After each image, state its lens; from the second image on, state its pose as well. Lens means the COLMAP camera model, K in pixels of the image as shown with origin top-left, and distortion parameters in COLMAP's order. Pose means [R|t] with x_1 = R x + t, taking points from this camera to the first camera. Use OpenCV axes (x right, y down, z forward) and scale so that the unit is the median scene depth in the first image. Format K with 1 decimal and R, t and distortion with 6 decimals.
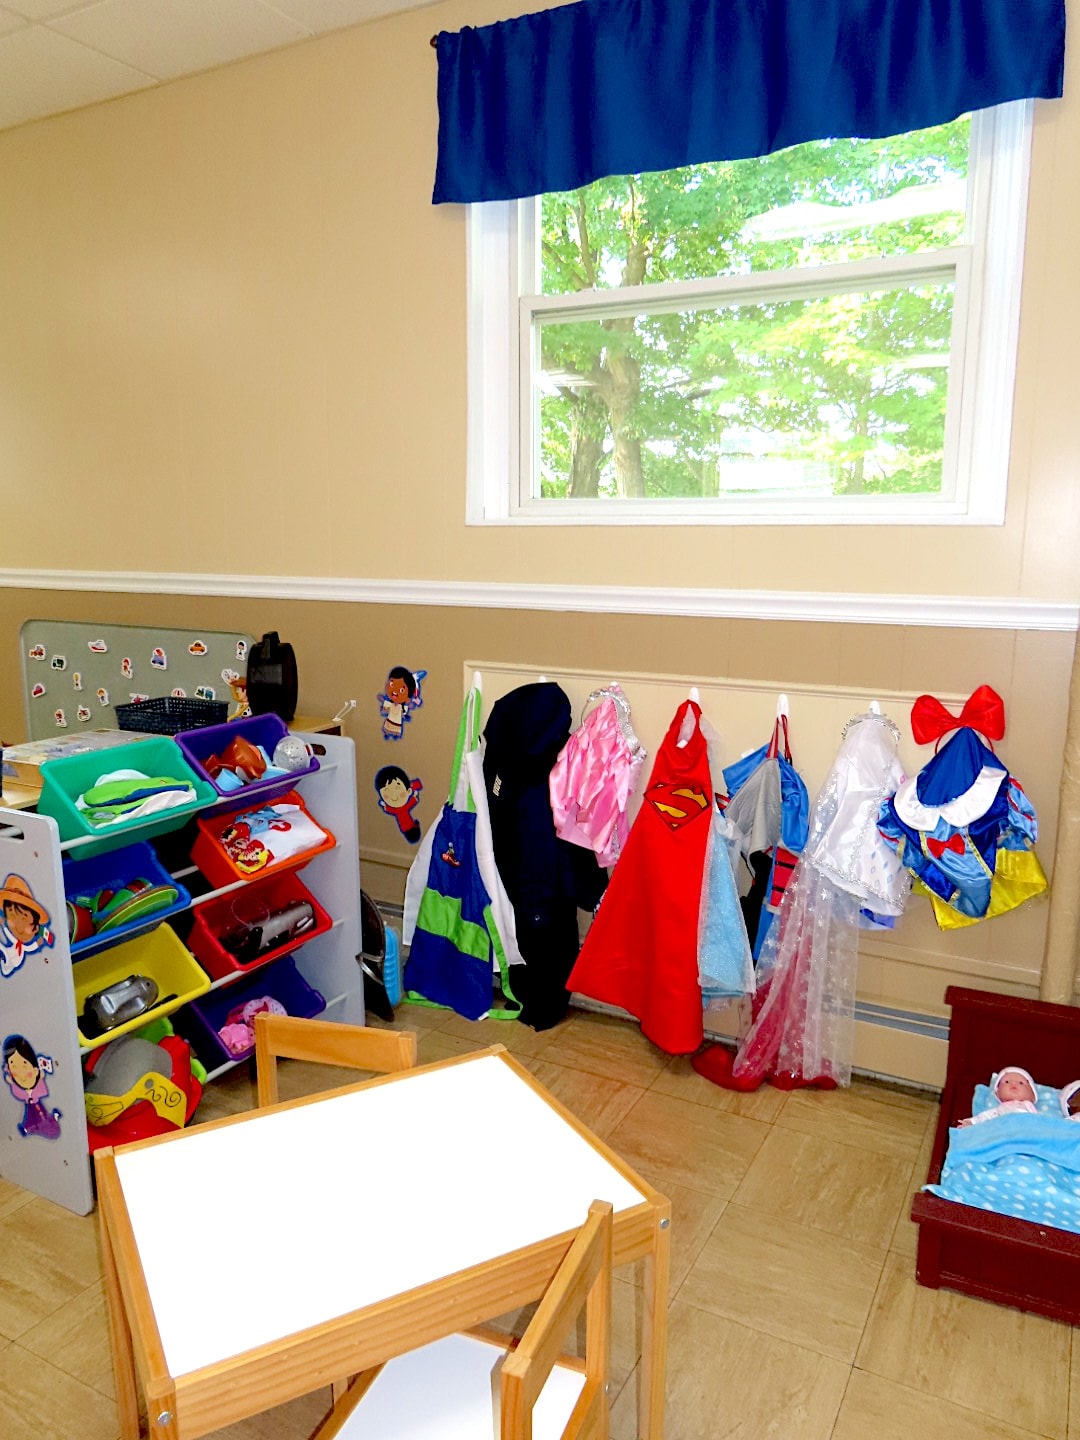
lens RADIAL K [[1027.4, 0, 540.0], [0, 1027.4, 720.0], [0, 0, 1]] dist [-0.002128, -0.001366]
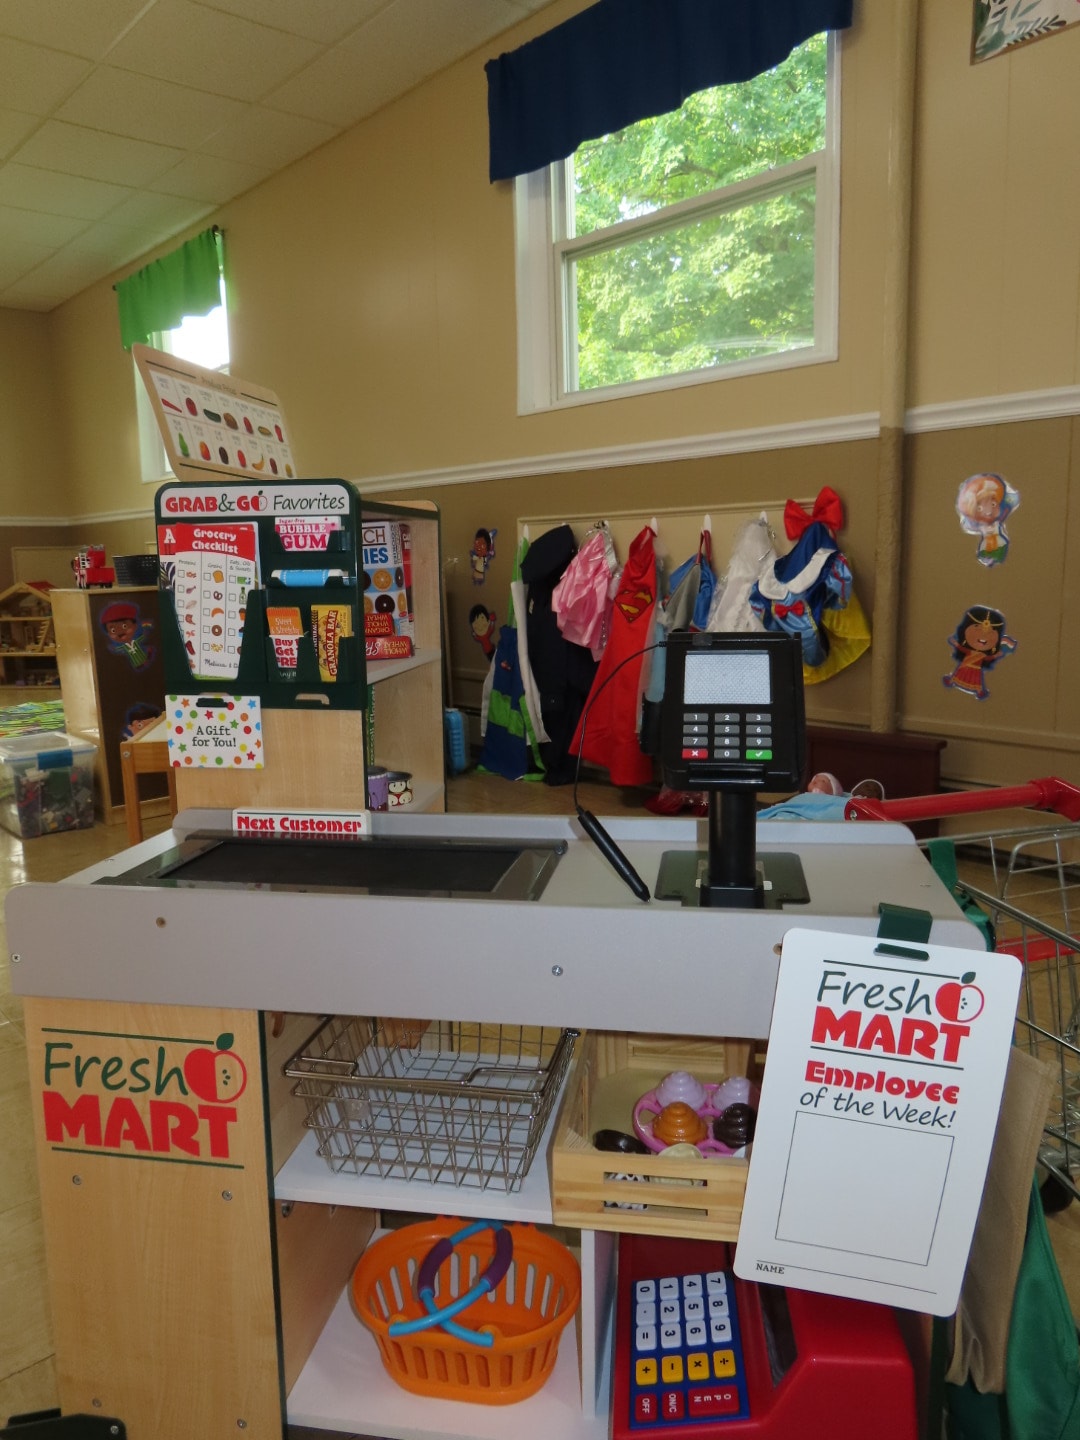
lens RADIAL K [[1027.4, 0, 540.0], [0, 1027.4, 720.0], [0, 0, 1]] dist [-0.002128, -0.001366]
pose [[0.940398, 0.025604, -0.339112, 0.446161], [-0.029426, 0.999548, -0.006134, 0.229524], [0.338802, 0.015747, 0.940726, -0.273226]]
